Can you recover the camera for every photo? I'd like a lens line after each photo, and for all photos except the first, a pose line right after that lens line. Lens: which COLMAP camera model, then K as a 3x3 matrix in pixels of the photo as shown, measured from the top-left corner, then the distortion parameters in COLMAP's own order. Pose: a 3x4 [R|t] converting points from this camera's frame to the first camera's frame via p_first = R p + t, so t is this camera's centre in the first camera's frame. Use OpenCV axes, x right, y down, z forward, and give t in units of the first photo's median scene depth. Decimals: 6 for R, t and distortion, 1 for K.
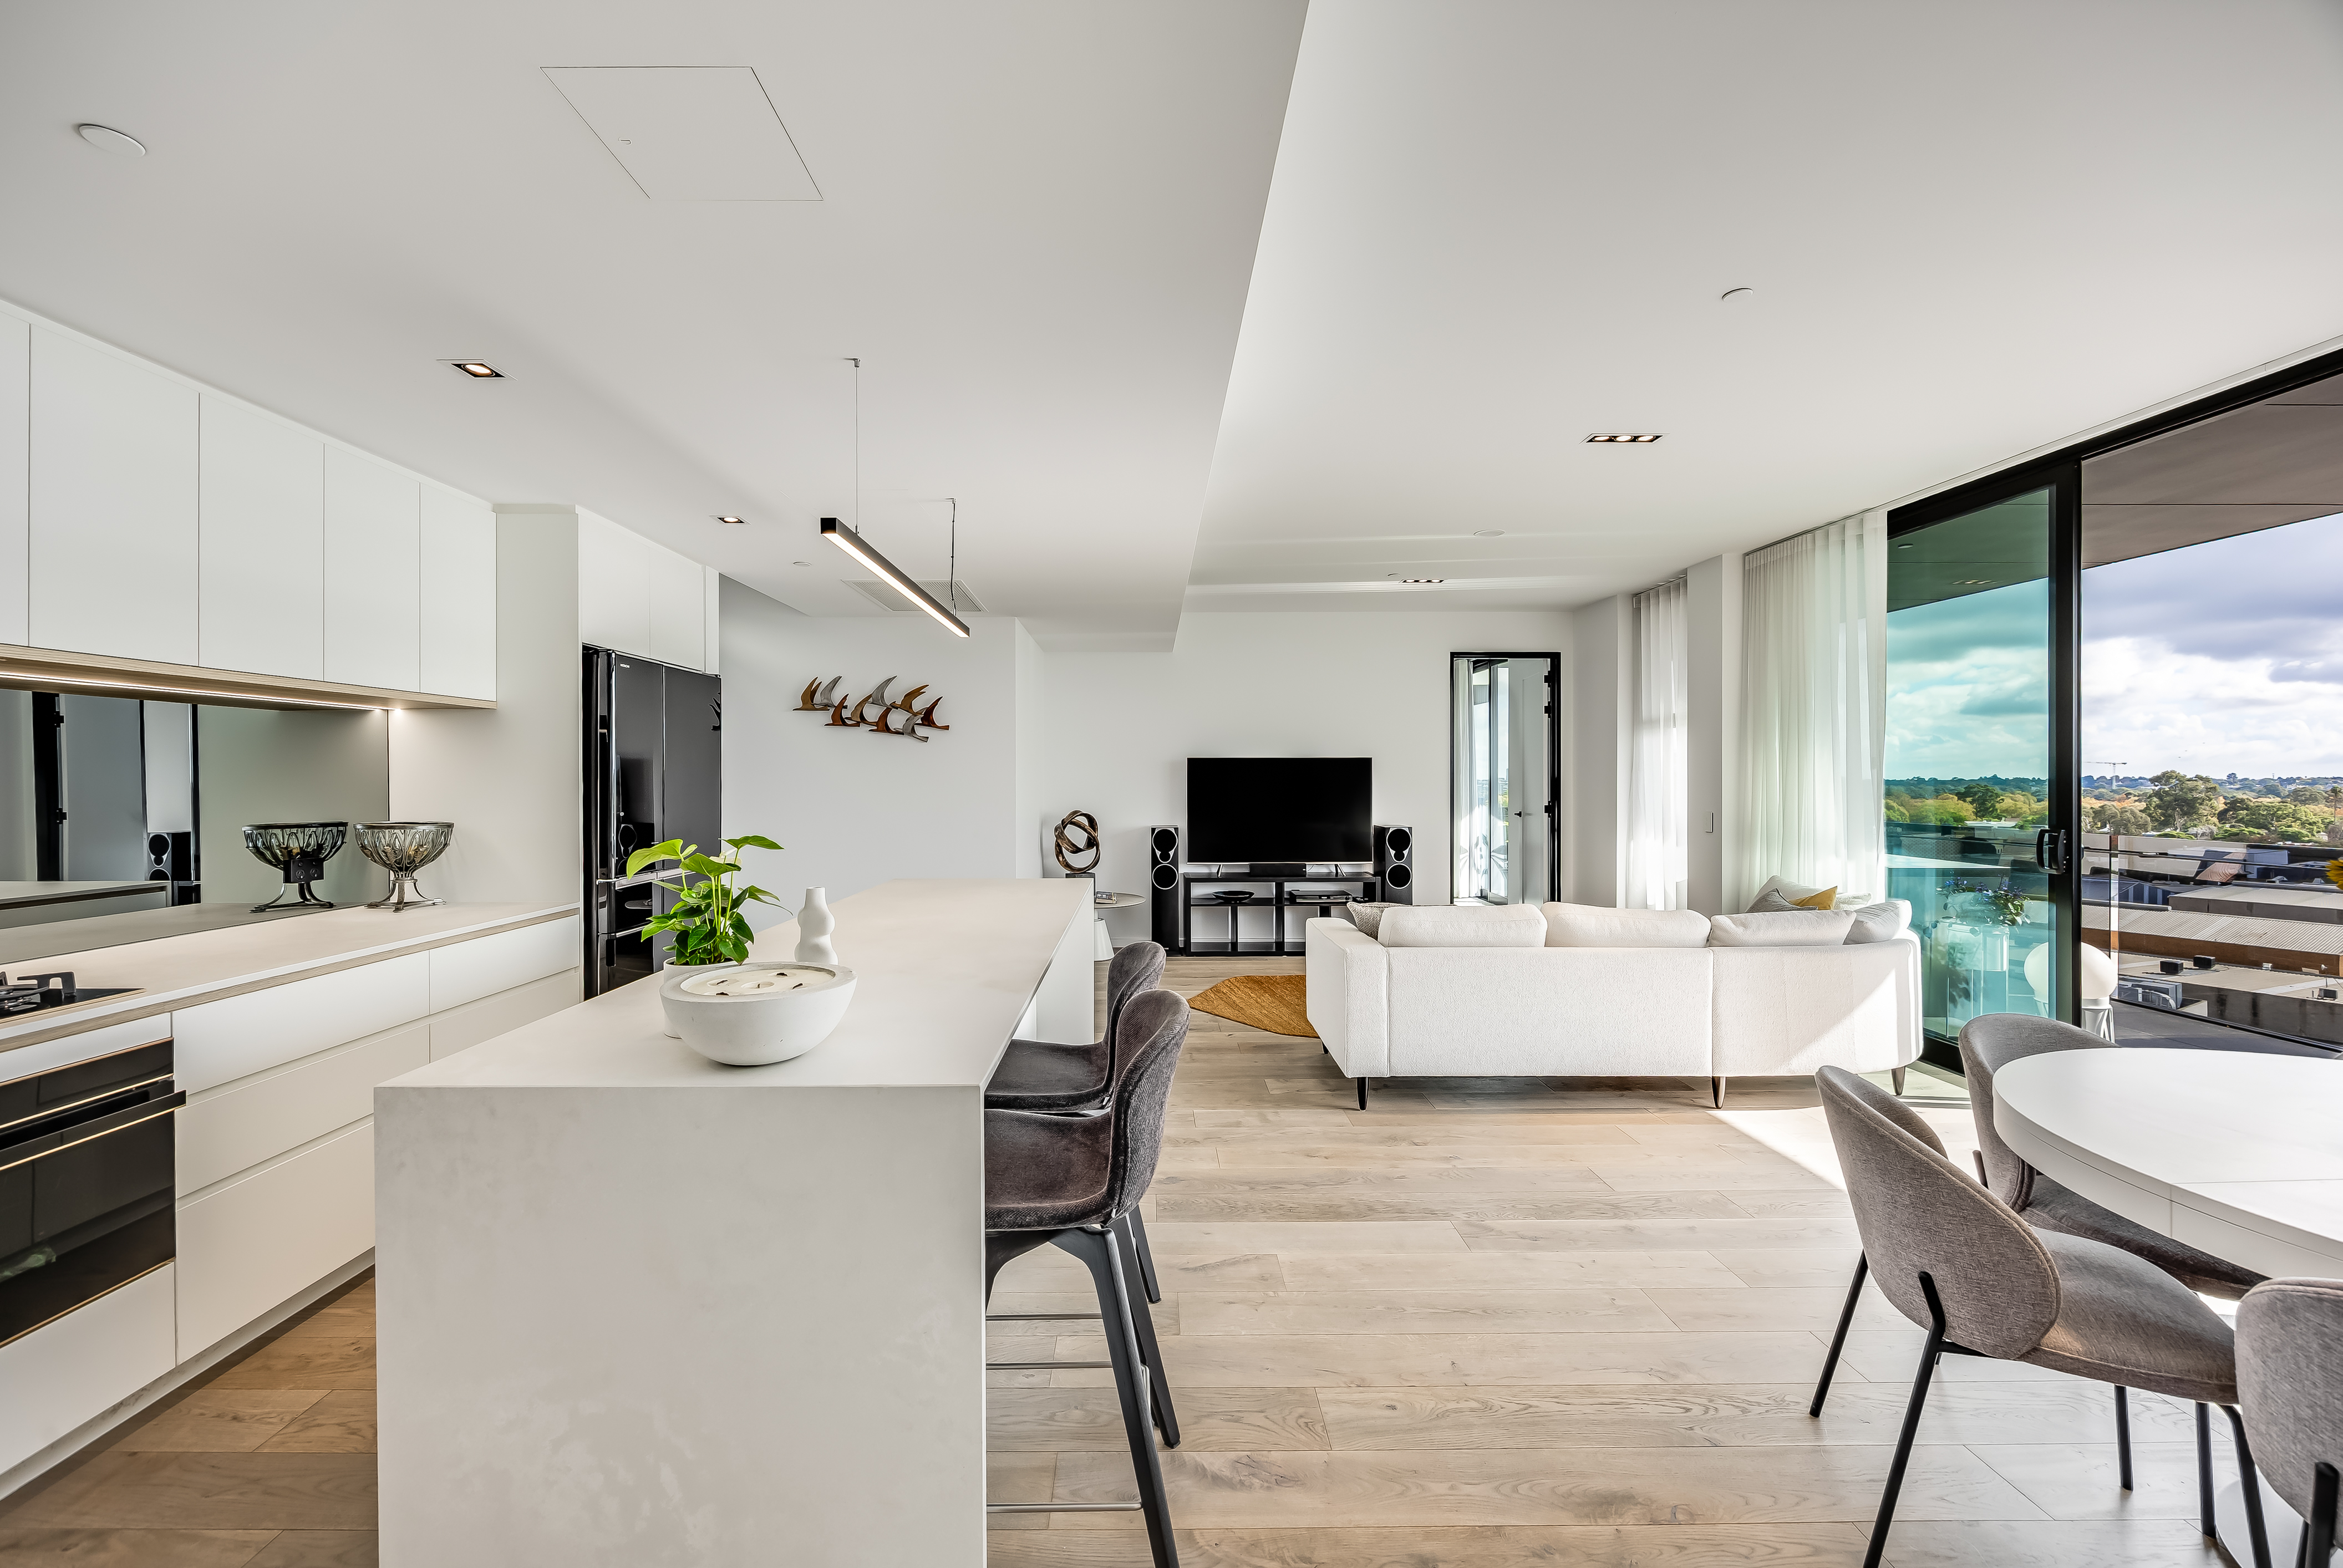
lens RADIAL K [[956.7, 0, 1174.6], [0, 956.7, 698.3], [0, 0, 1]] dist [-0.003222, 0.000278]
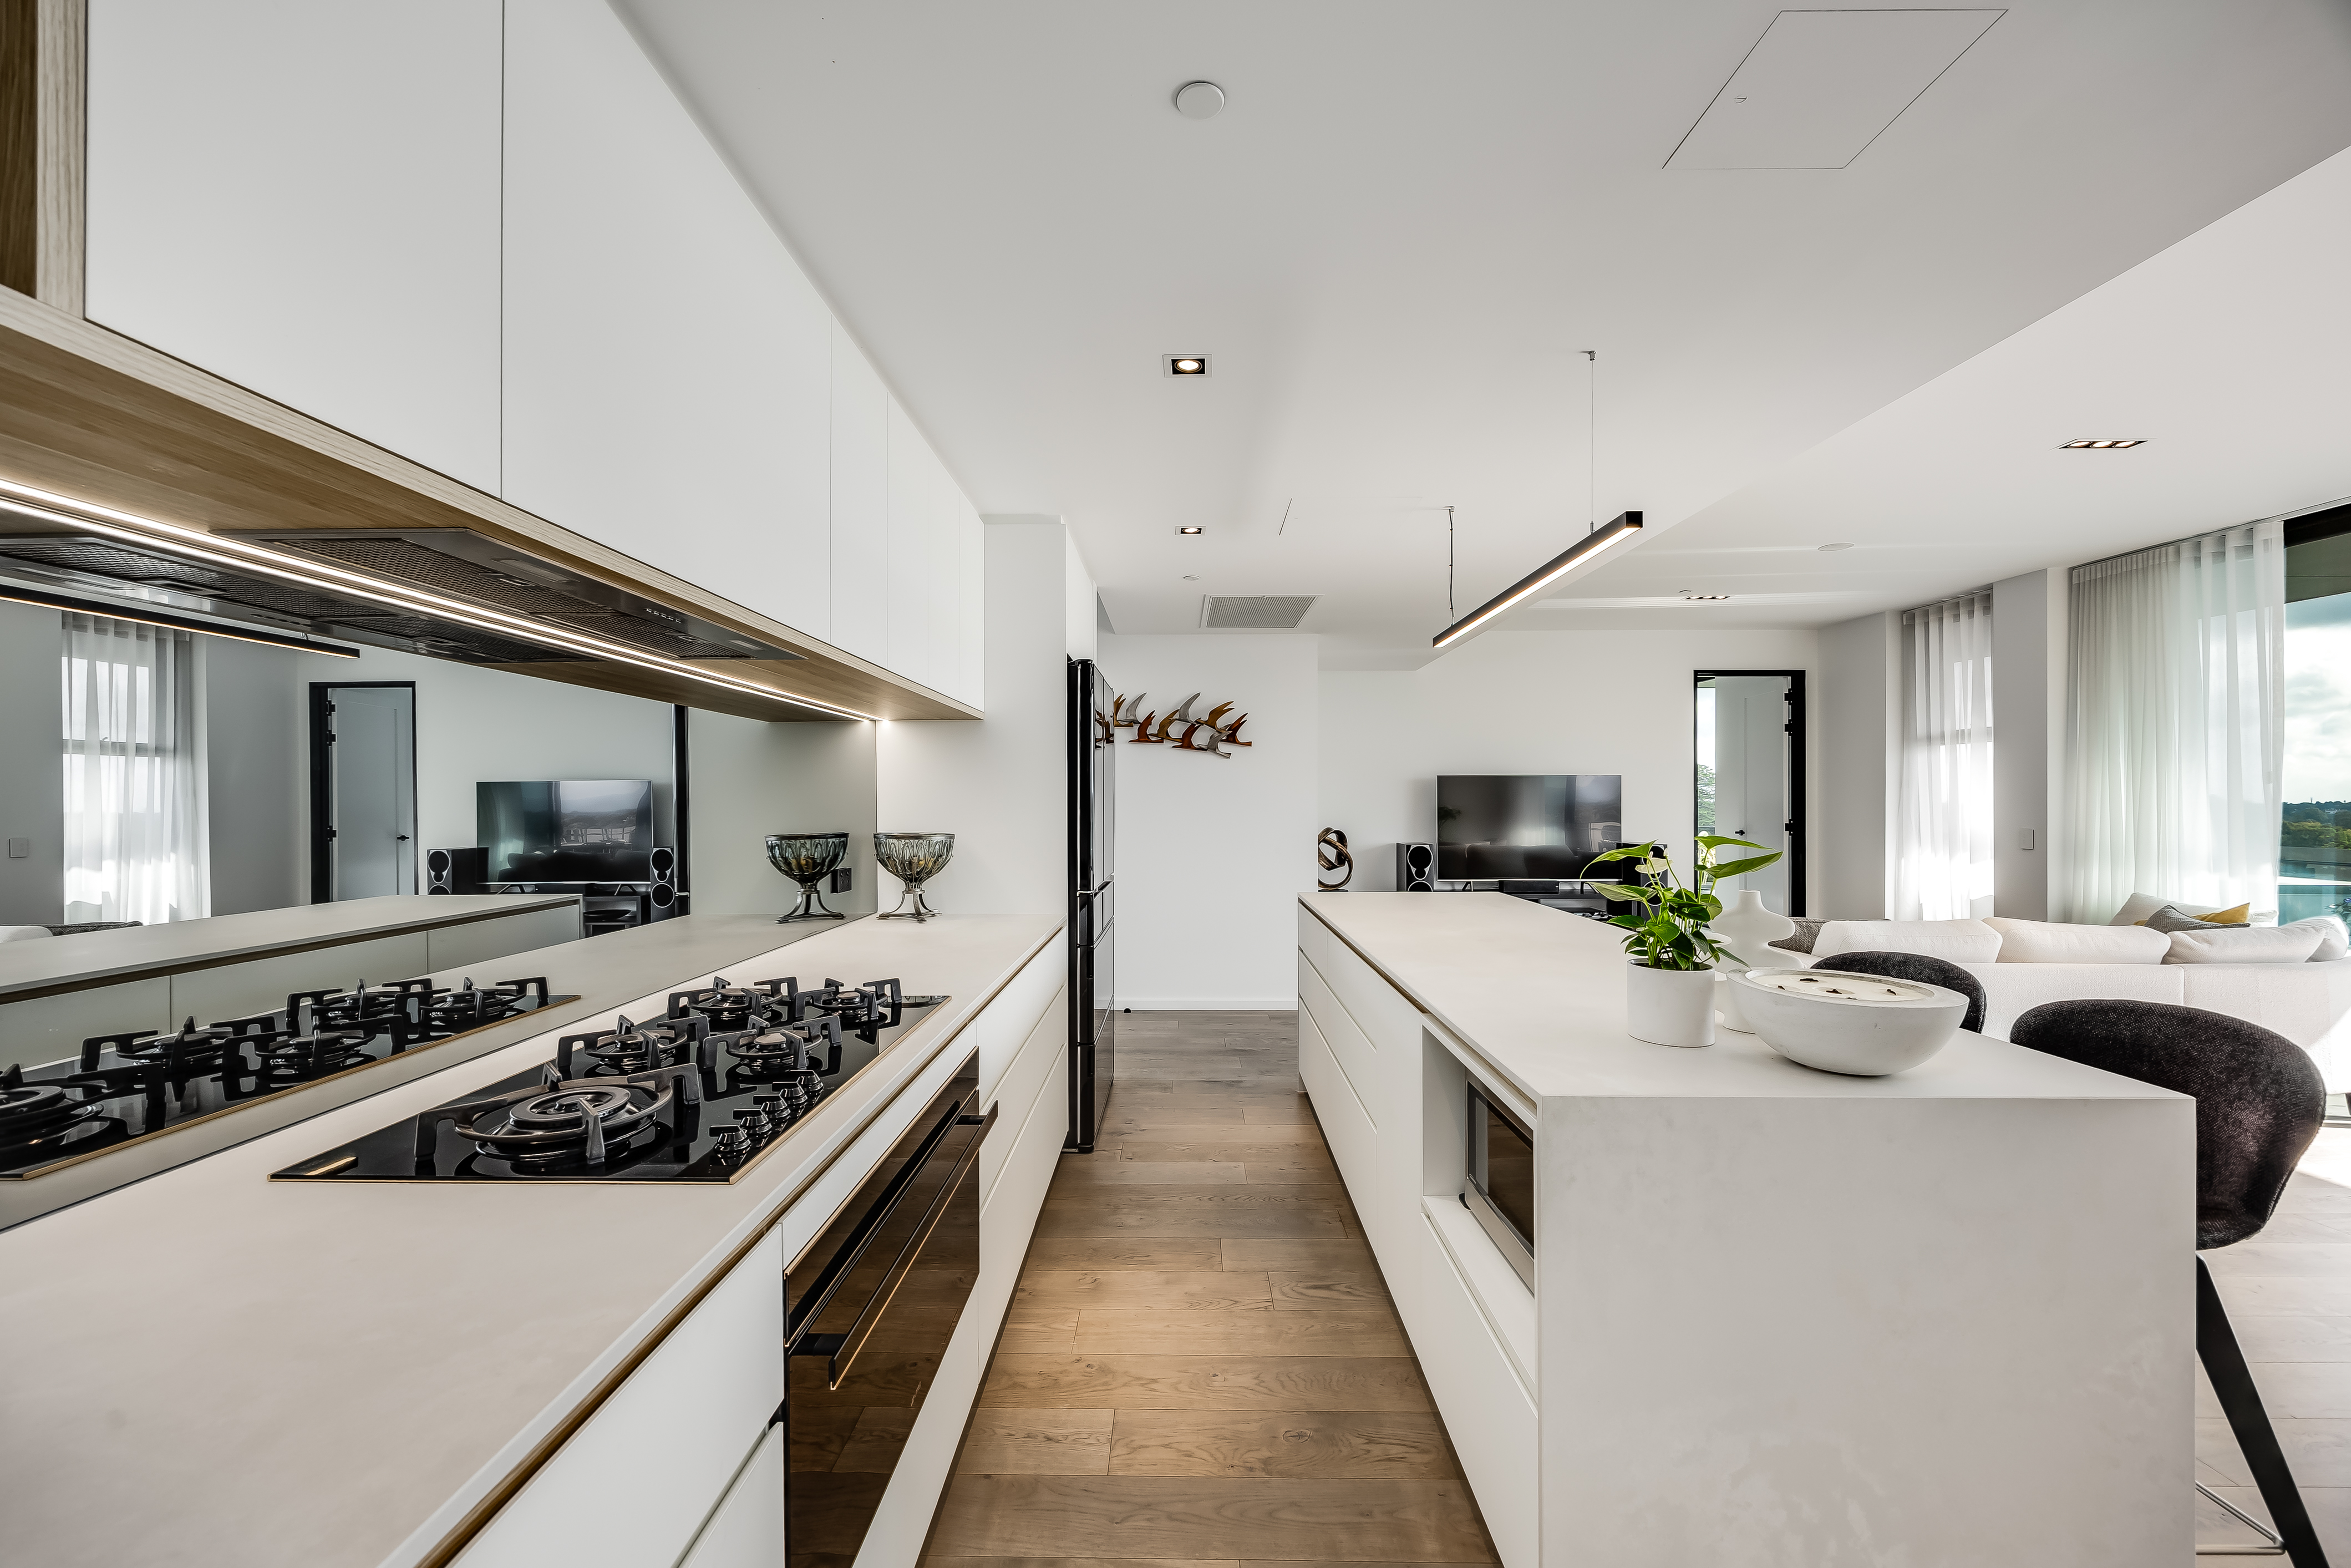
lens RADIAL K [[931.4, 0, 1174.0], [0, 931.4, 722.5], [0, 0, 1]] dist [0.004915, -0.000243]
pose [[0.999905, -0.000876, -0.013788, -0.334299], [0.000856, 0.999999, -0.001446, 0.010209], [0.013789, 0.001435, 0.999904, 0.018561]]
